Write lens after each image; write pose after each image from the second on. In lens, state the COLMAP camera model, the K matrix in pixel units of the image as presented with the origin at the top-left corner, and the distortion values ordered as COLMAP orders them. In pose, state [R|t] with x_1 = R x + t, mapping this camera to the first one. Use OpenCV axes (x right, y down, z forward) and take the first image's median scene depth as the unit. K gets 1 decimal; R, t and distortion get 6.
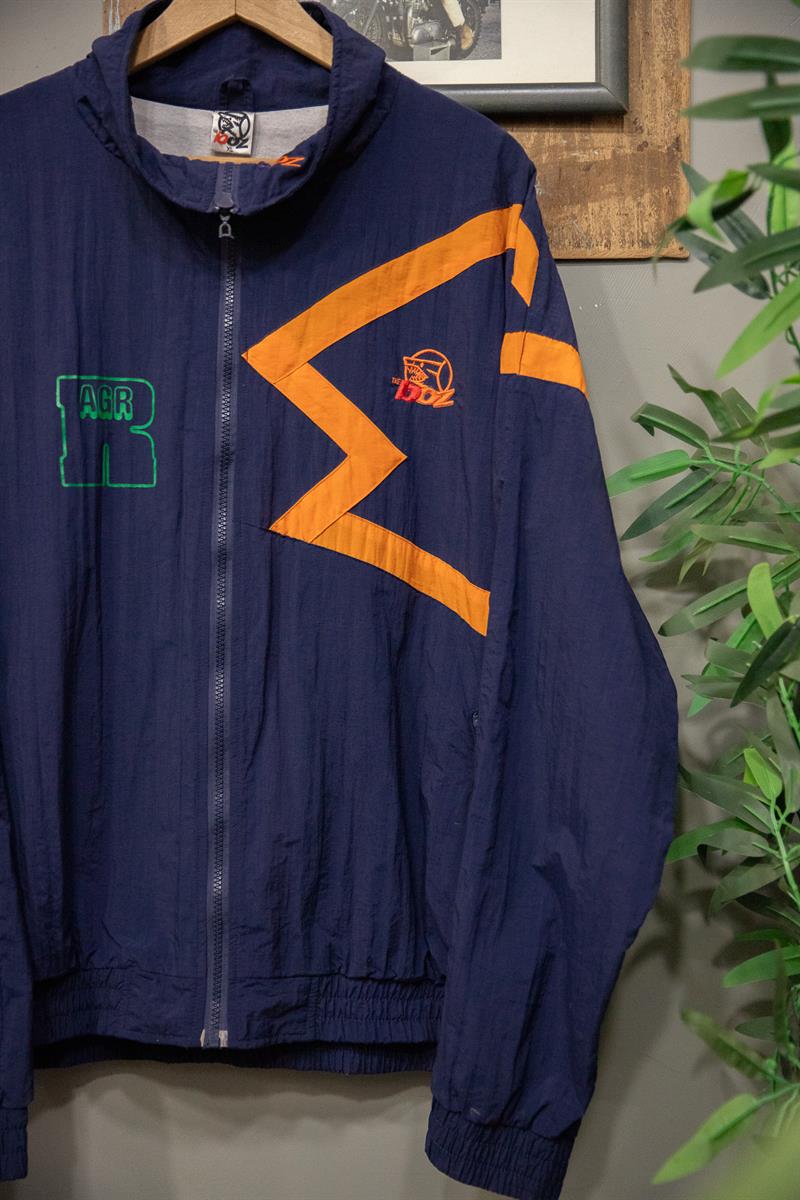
lens RADIAL K [[1559.0, 0, 402.0], [0, 1559.0, 608.5], [0, 0, 1]] dist [0.064422, 0.000000]
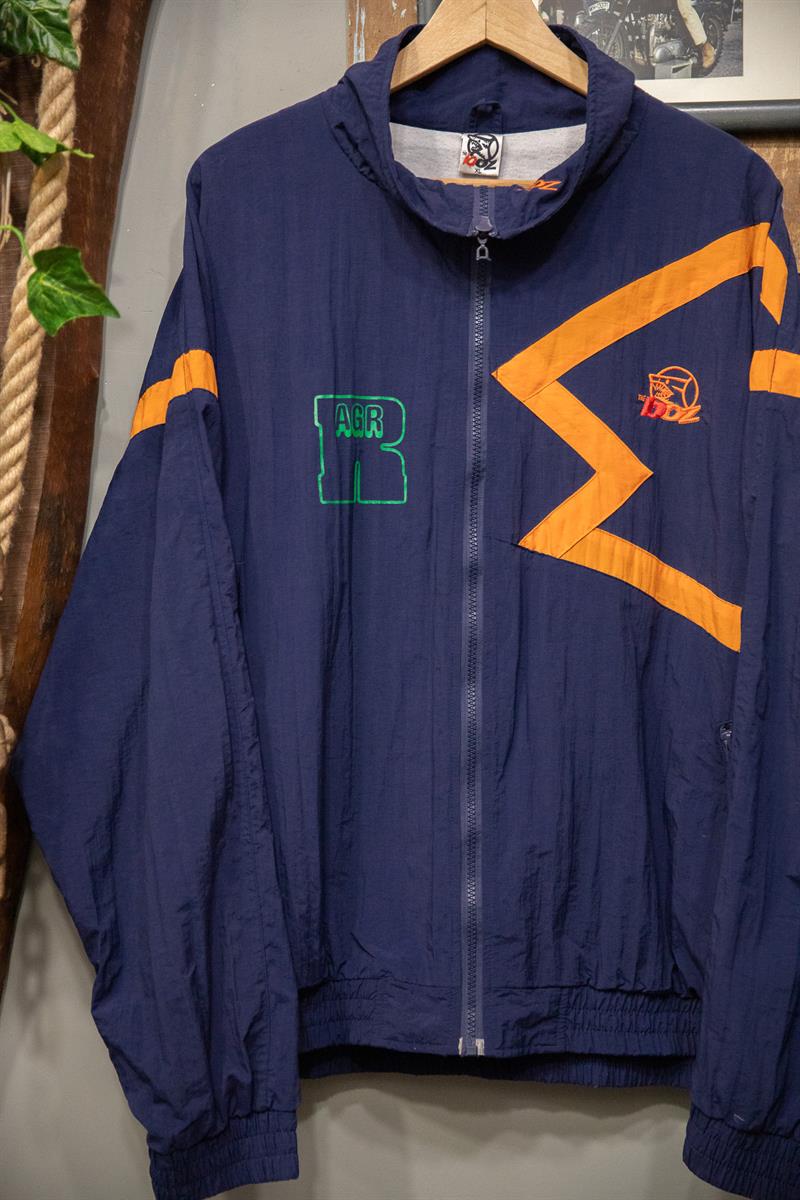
lens RADIAL K [[1856.0, 0, 403.5], [0, 1856.0, 612.4], [0, 0, 1]] dist [0.126035, 0.000000]
pose [[0.999947, -0.002288, -0.010054, -0.147812], [0.002148, 0.999900, -0.013989, 0.009924], [0.010085, 0.013966, 0.999852, -0.208510]]
